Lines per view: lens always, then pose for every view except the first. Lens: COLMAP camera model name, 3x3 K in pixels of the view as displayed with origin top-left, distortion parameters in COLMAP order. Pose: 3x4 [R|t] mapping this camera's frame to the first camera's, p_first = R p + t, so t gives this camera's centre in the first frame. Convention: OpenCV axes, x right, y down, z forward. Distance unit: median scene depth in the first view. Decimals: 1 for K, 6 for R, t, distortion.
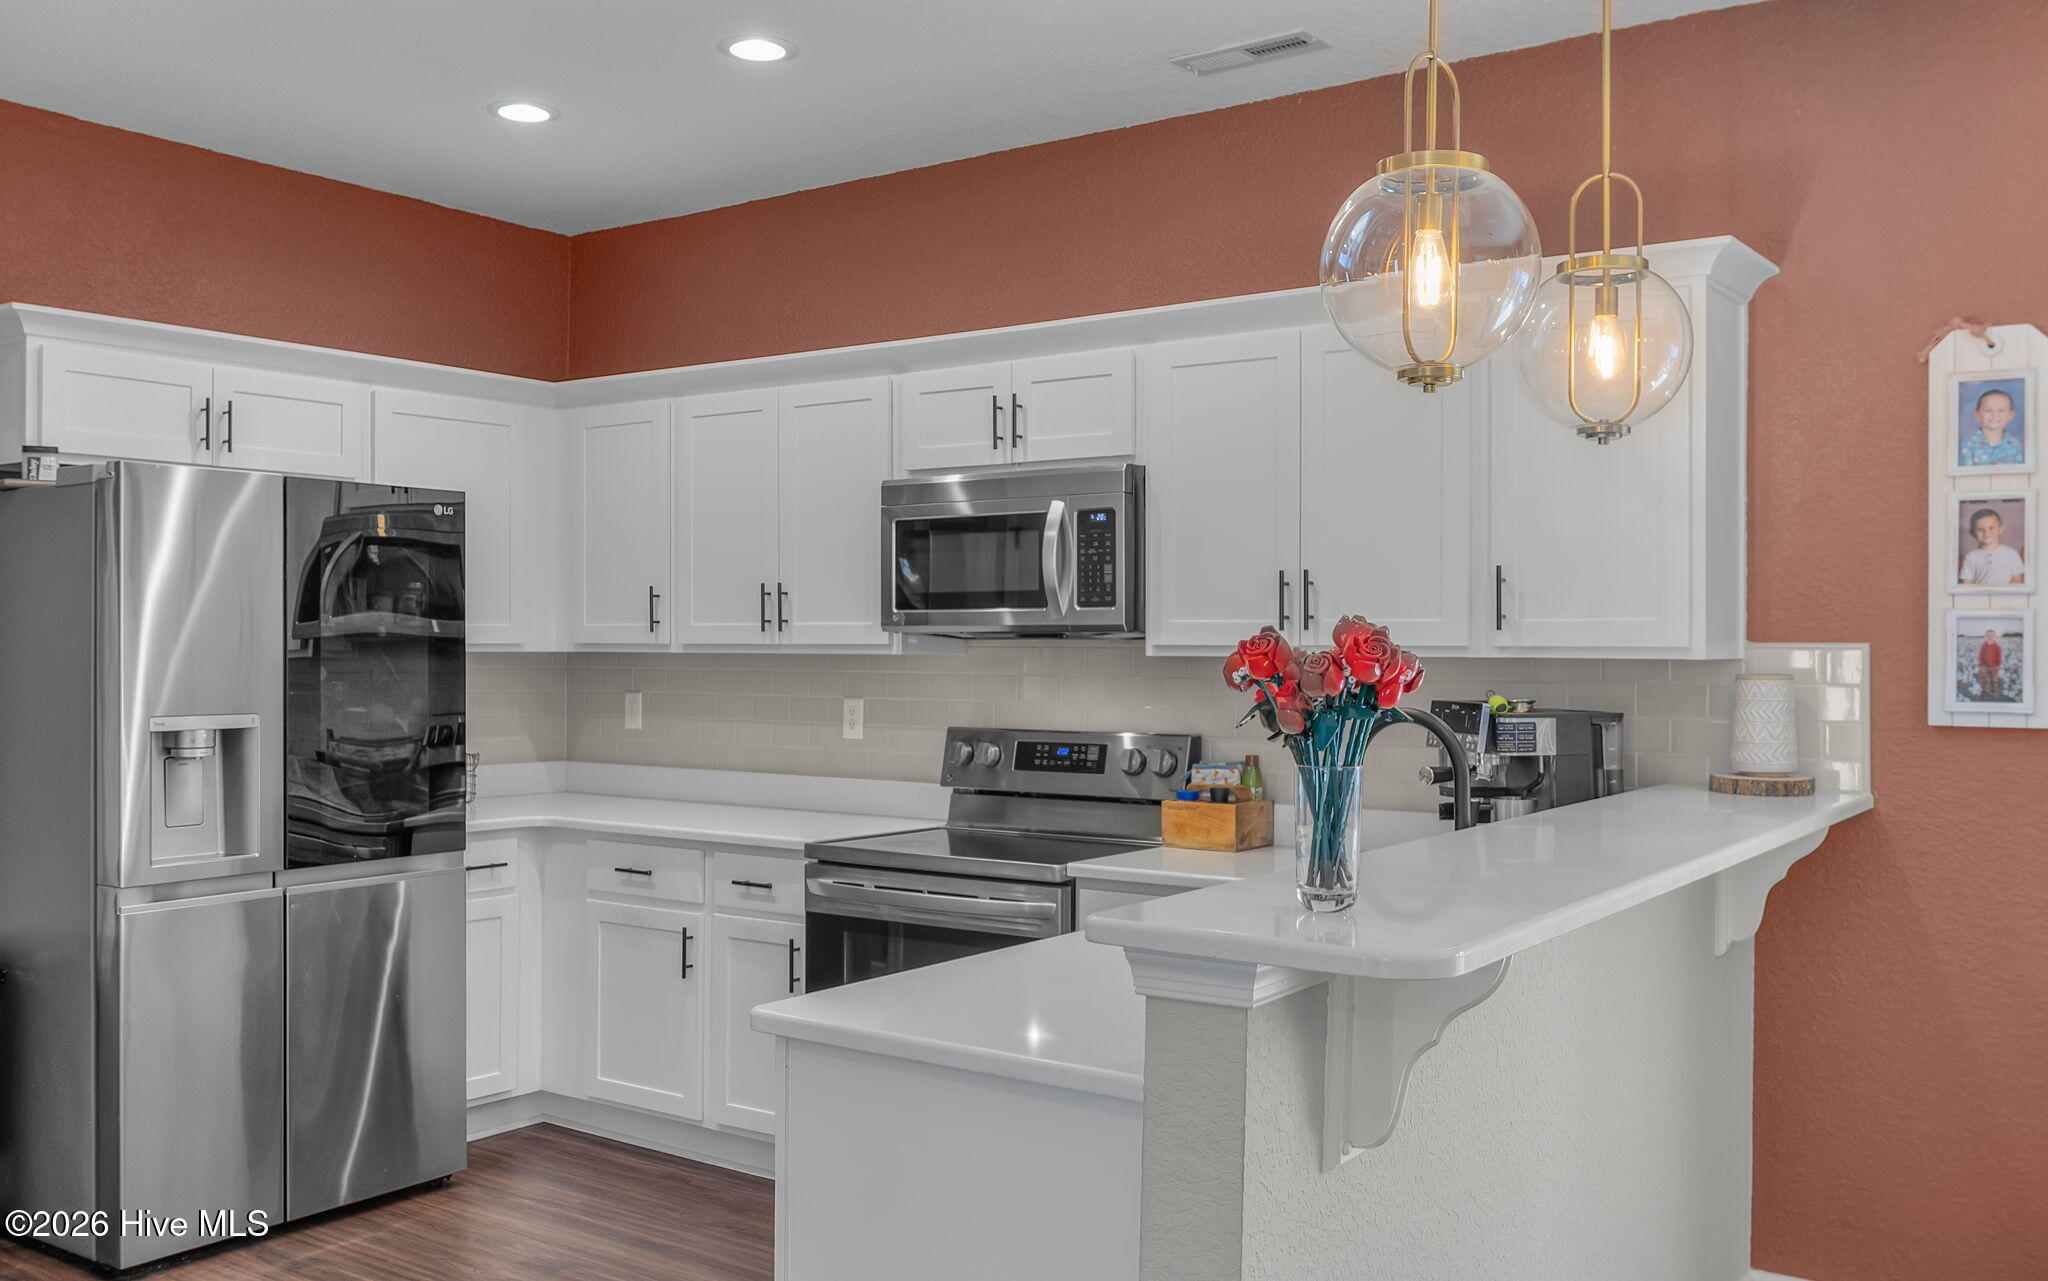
lens RADIAL K [[1778.4, 0, 1002.8], [0, 1778.4, 638.7], [0, 0, 1]] dist [-0.016976, 0.011295]
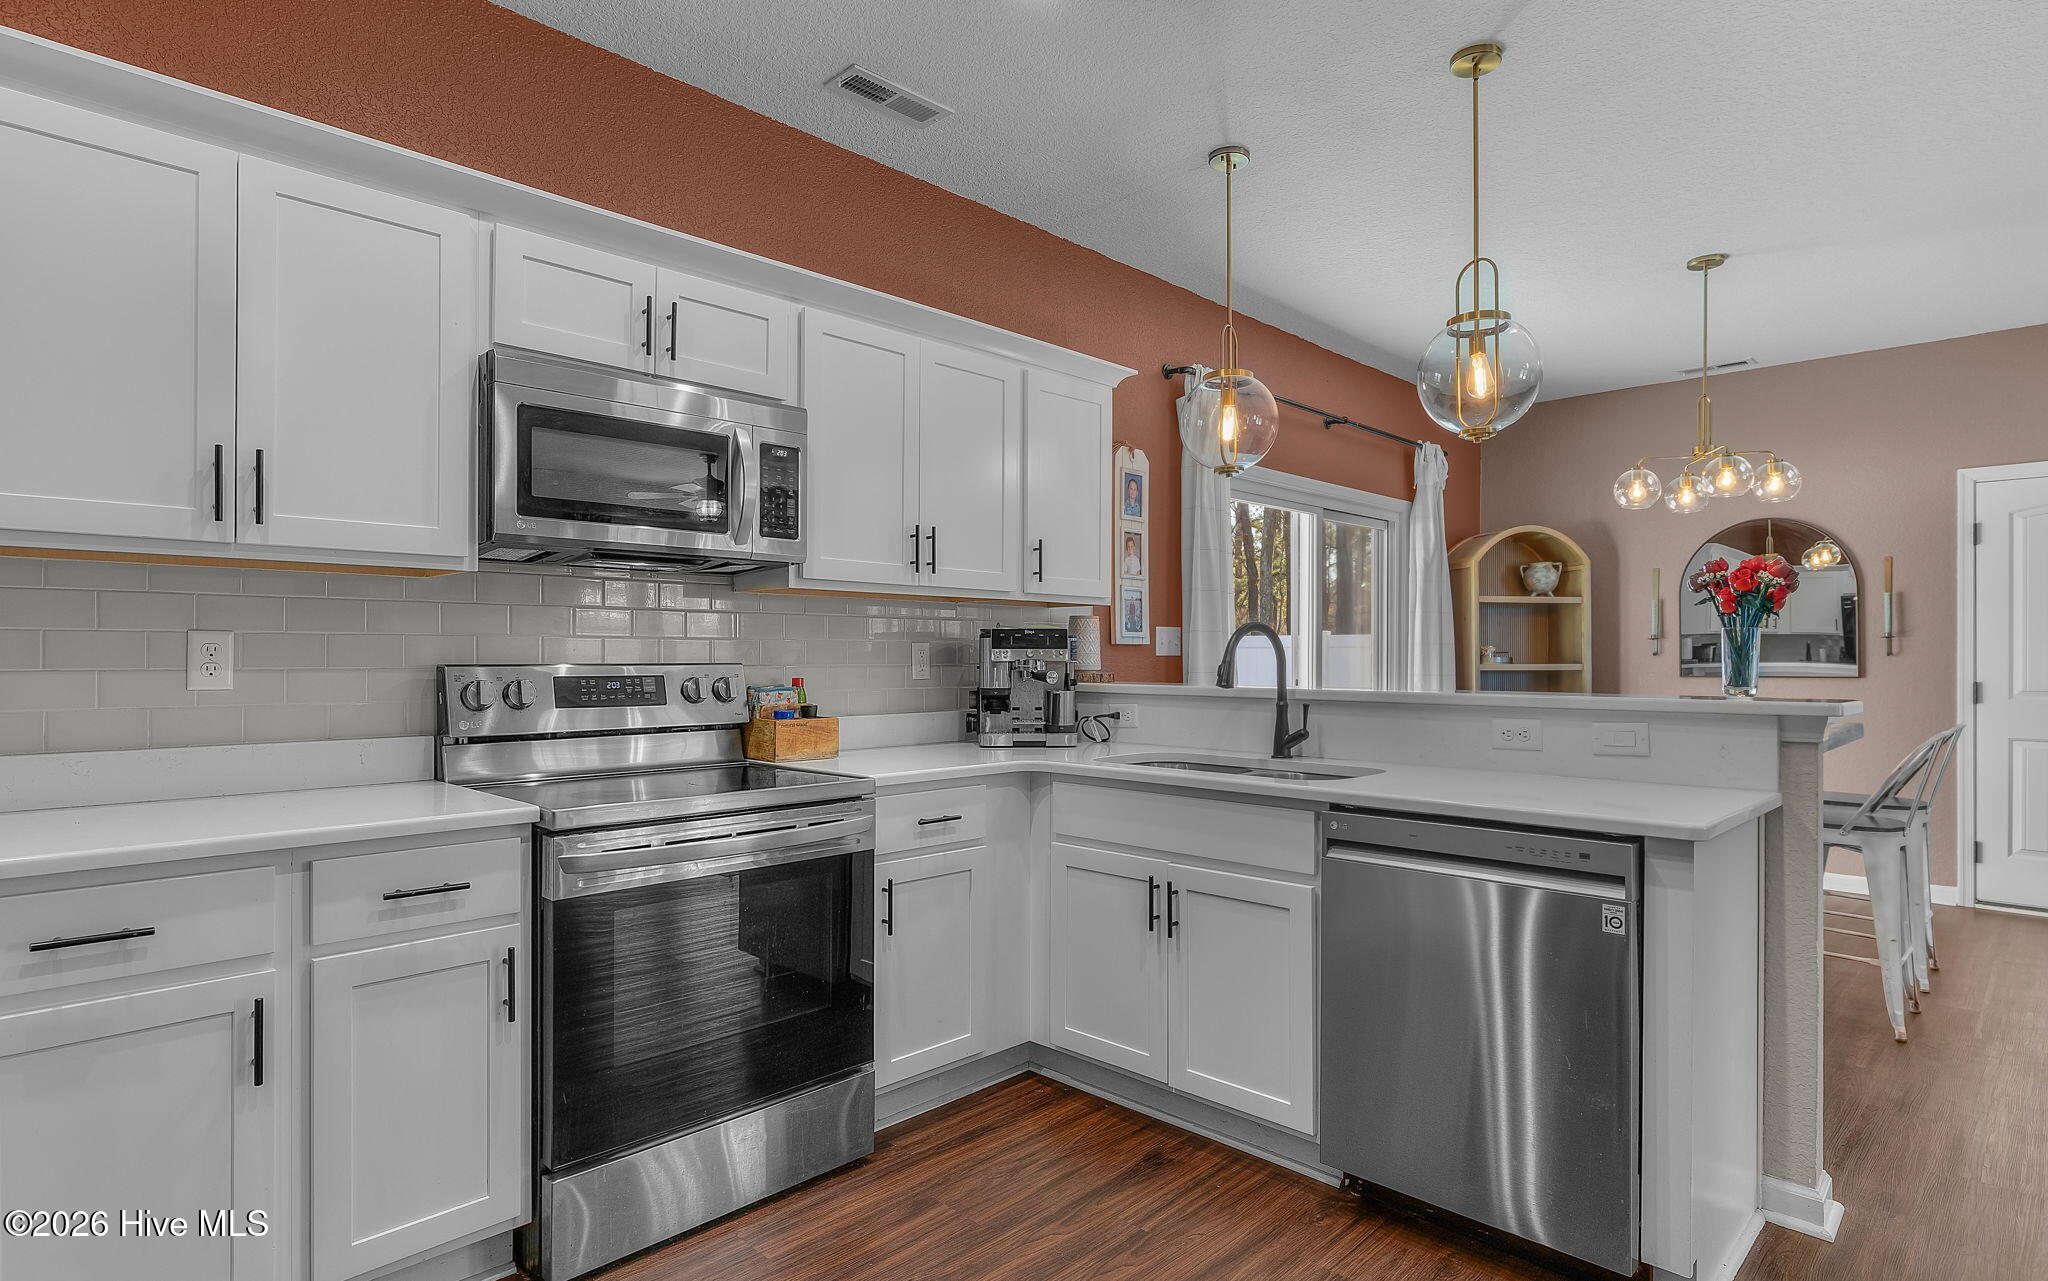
lens RADIAL K [[1052.8, 0, 1022.1], [0, 1052.8, 649.0], [0, 0, 1]] dist [-0.005821, 0.000081]
pose [[0.157496, 0.002698, 0.987516, -0.519681], [-0.006557, 0.999977, -0.001686, 0.046009], [-0.987498, -0.006209, 0.157510, 0.733746]]
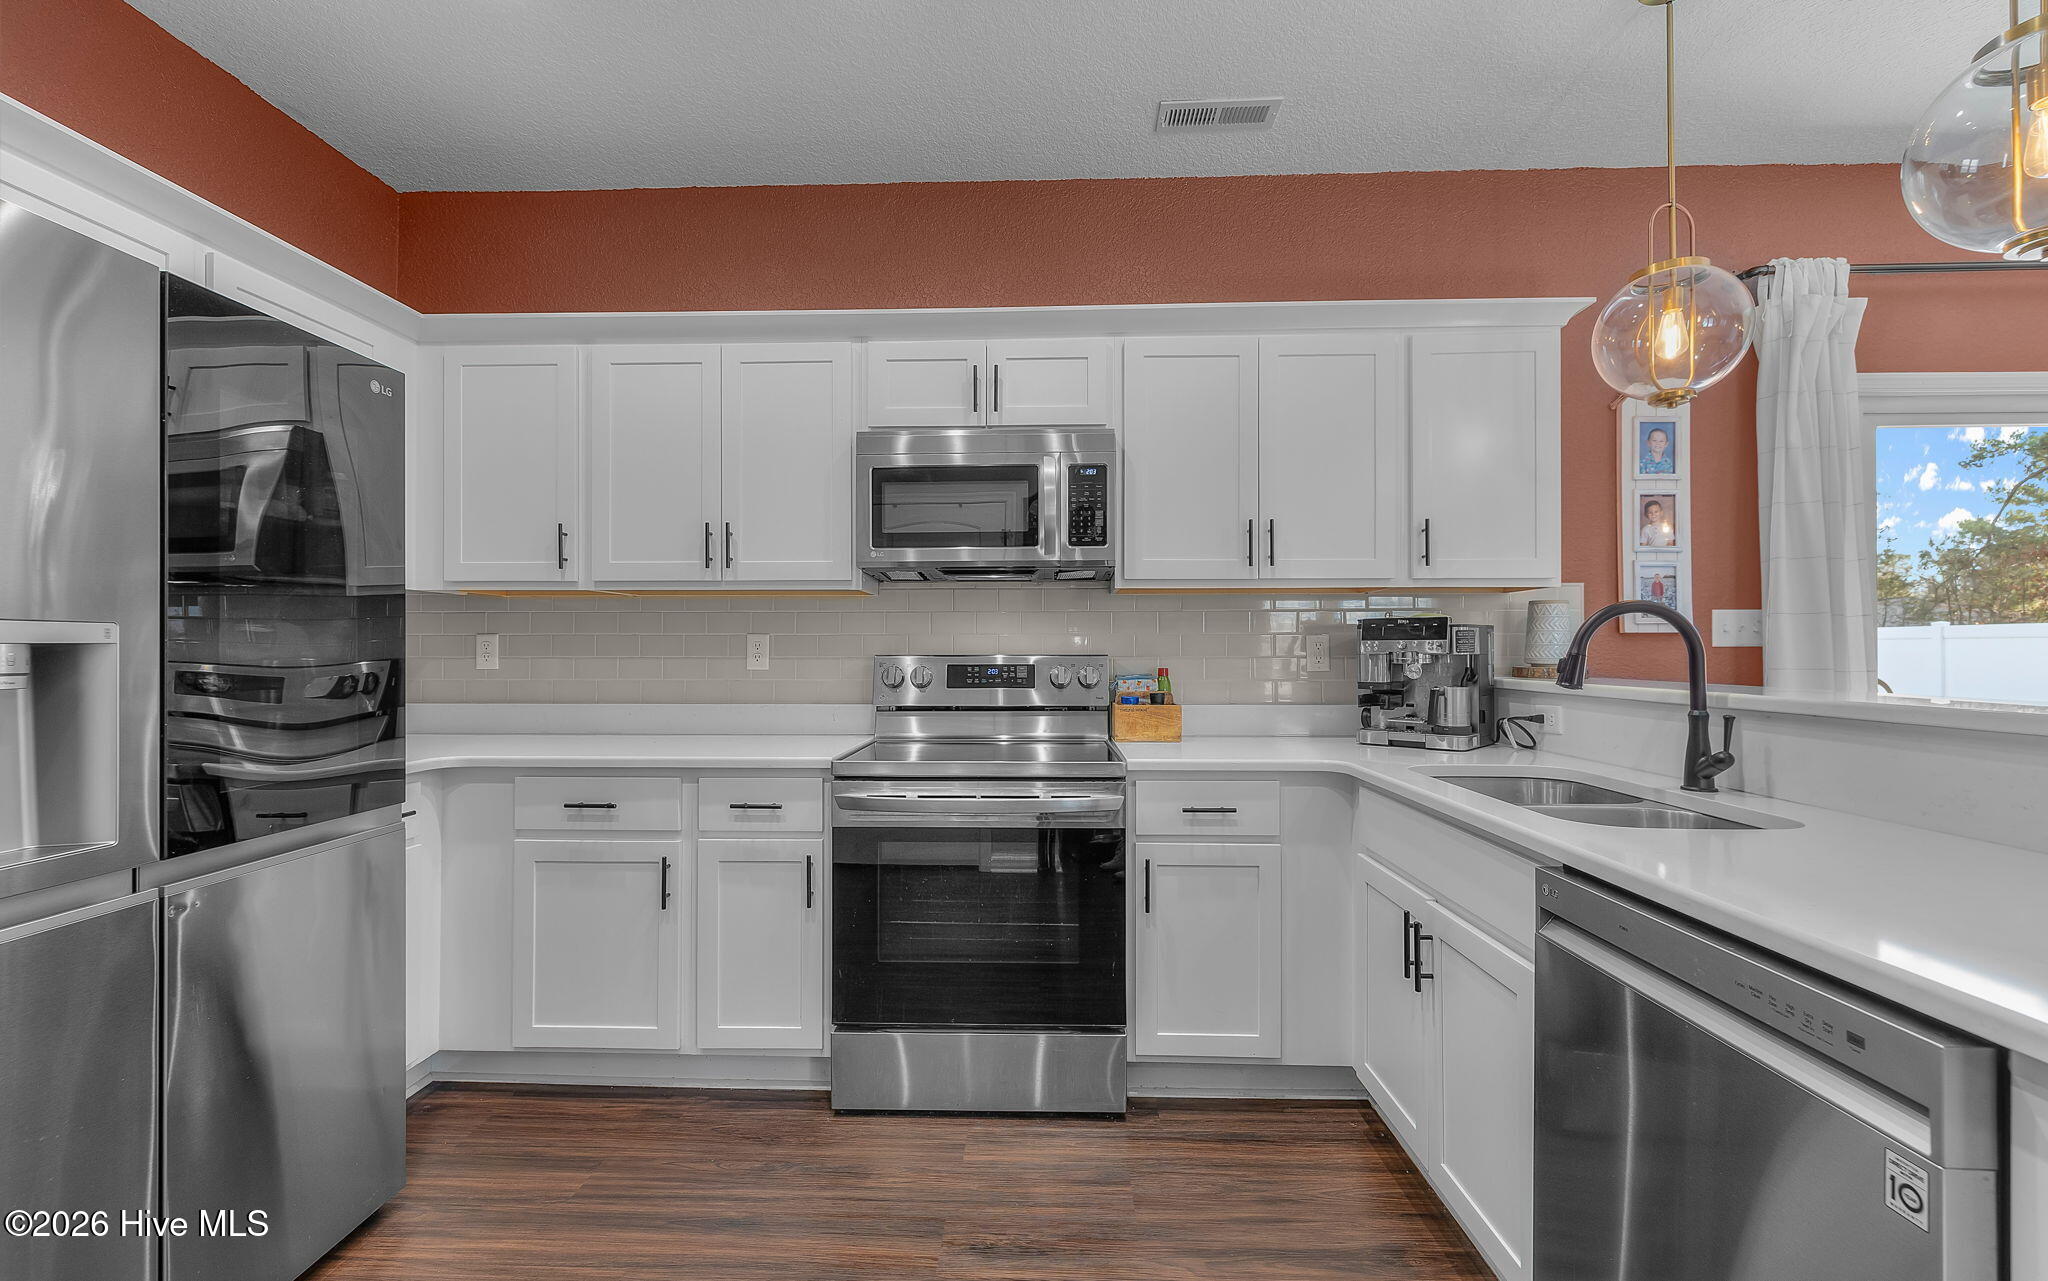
lens RADIAL K [[864.1, 0, 1020.4], [0, 864.1, 638.8], [0, 0, 1]] dist [0.002716, 0.000853]
pose [[0.830548, 0.002191, 0.556942, -0.300980], [0.000973, 0.999985, -0.005385, 0.046577], [-0.556946, 0.005015, 0.830534, 0.519747]]
